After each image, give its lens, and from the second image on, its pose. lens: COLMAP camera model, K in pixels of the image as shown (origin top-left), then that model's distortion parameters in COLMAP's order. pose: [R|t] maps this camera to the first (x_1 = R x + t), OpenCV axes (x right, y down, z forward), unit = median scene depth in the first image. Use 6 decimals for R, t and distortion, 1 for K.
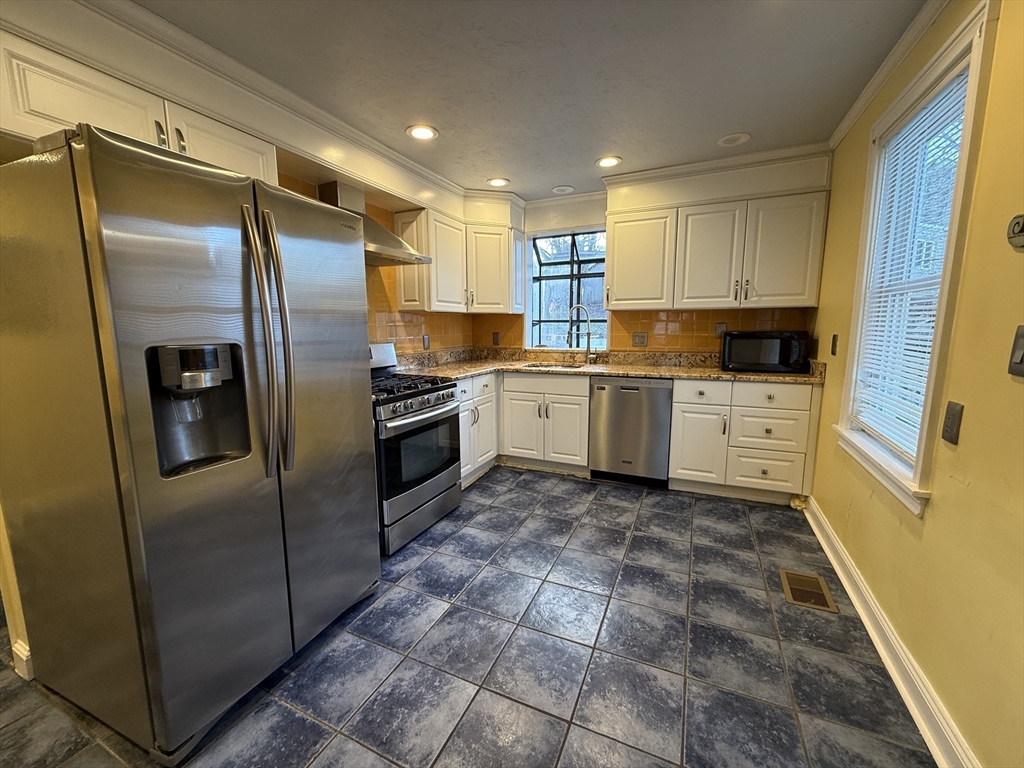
lens RADIAL K [[406.7, 0, 512.5], [0, 406.7, 383.5], [0, 0, 1]] dist [-0.001611, 0.000372]
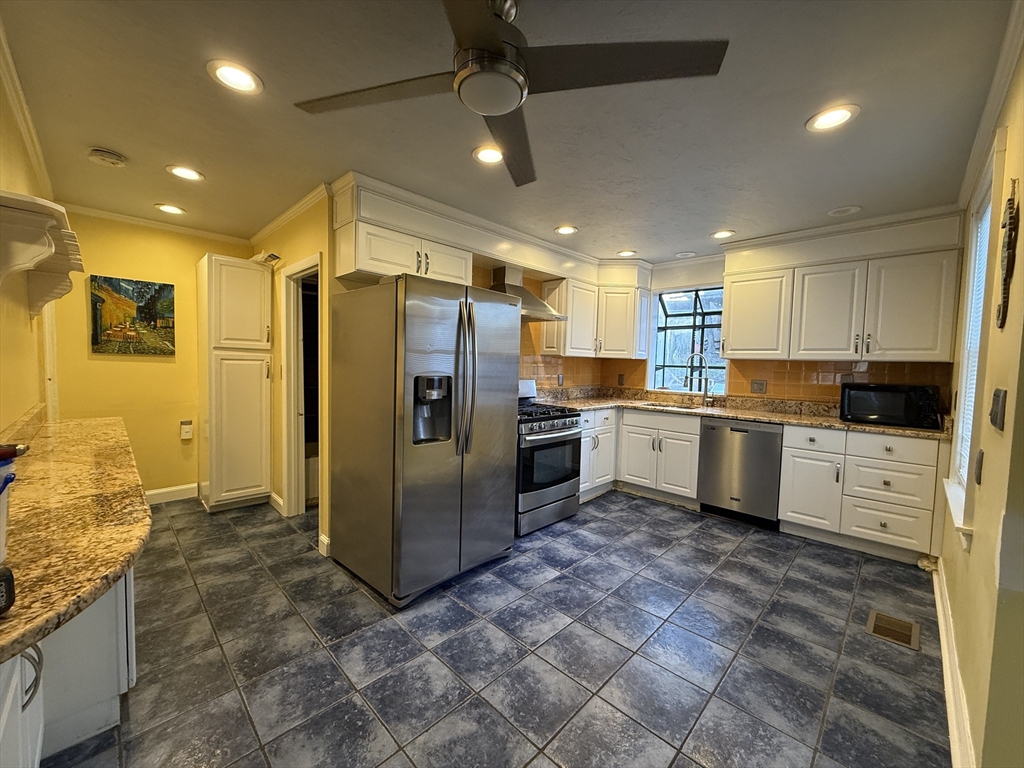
lens RADIAL K [[406.7, 0, 510.1], [0, 406.7, 384.3], [0, 0, 1]] dist [-0.001611, 0.000372]
pose [[0.939839, 0.048214, -0.338199, 0.084341], [-0.079405, 0.993707, -0.078996, 0.028100], [0.332262, 0.101098, 0.937753, -0.282944]]
